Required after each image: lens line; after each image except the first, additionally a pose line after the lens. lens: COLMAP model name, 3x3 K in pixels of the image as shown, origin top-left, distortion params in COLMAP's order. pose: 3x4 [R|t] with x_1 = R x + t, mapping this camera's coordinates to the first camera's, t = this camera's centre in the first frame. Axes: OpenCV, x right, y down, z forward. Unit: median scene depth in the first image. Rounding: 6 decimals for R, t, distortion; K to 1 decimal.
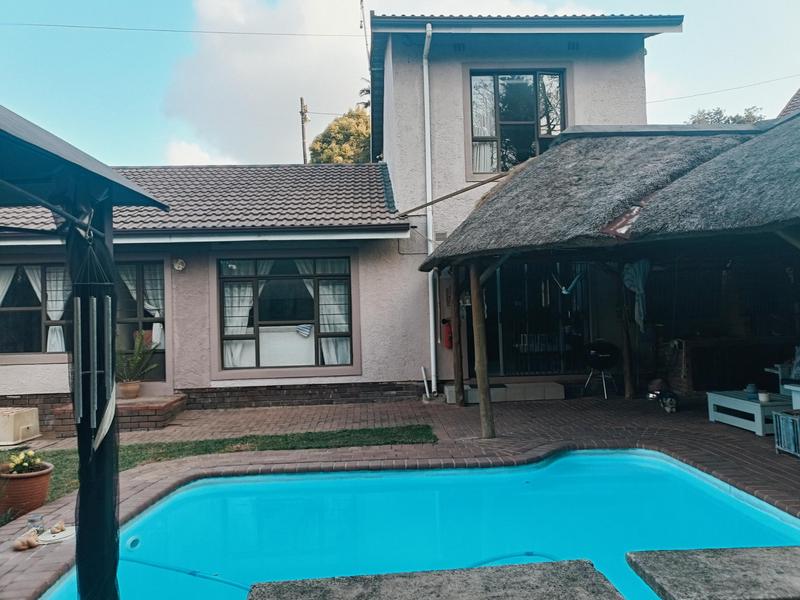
lens RADIAL K [[599.6, 0, 400.0], [0, 599.6, 300.0], [0, 0, 1]] dist [0.028515, -0.007054]
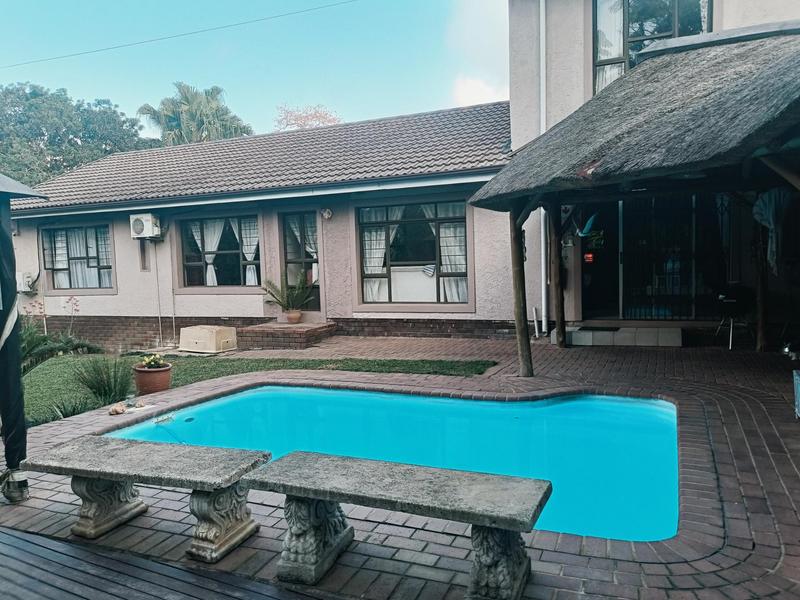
lens RADIAL K [[604.5, 0, 400.0], [0, 604.5, 300.0], [0, 0, 1]] dist [0.048673, -0.040512]
pose [[0.893323, 0.028662, -0.448499, 0.296545], [0.019694, 0.994509, 0.102782, -0.009585], [0.448983, -0.100651, 0.887854, -0.008163]]
